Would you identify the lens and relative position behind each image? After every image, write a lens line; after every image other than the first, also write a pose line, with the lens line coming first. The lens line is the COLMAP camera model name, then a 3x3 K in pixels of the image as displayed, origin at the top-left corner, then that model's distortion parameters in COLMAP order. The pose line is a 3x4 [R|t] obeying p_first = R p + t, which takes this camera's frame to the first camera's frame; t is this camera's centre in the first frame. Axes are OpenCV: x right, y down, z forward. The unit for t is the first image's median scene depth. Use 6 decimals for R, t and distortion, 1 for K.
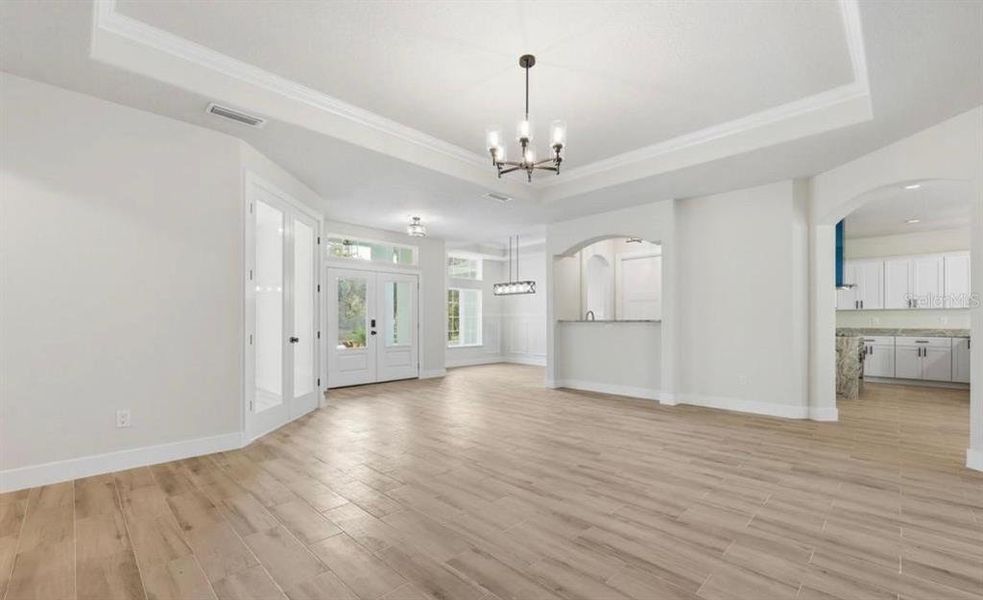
lens RADIAL K [[413.3, 0, 489.2], [0, 413.3, 320.6], [0, 0, 1]] dist [-0.000227, -0.000023]
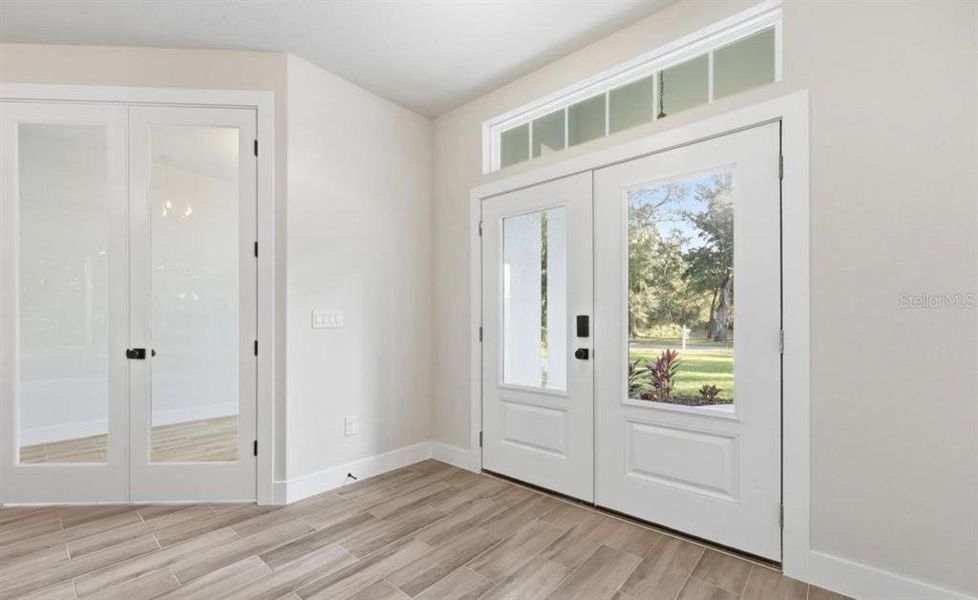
lens RADIAL K [[407.4, 0, 485.5], [0, 407.4, 318.8], [0, 0, 1]] dist [0.001047, 0.000162]
pose [[0.059928, -0.002044, -0.998201, 0.048106], [0.000686, 0.999998, -0.002006, 0.001583], [0.998202, -0.000565, 0.059929, 0.896580]]
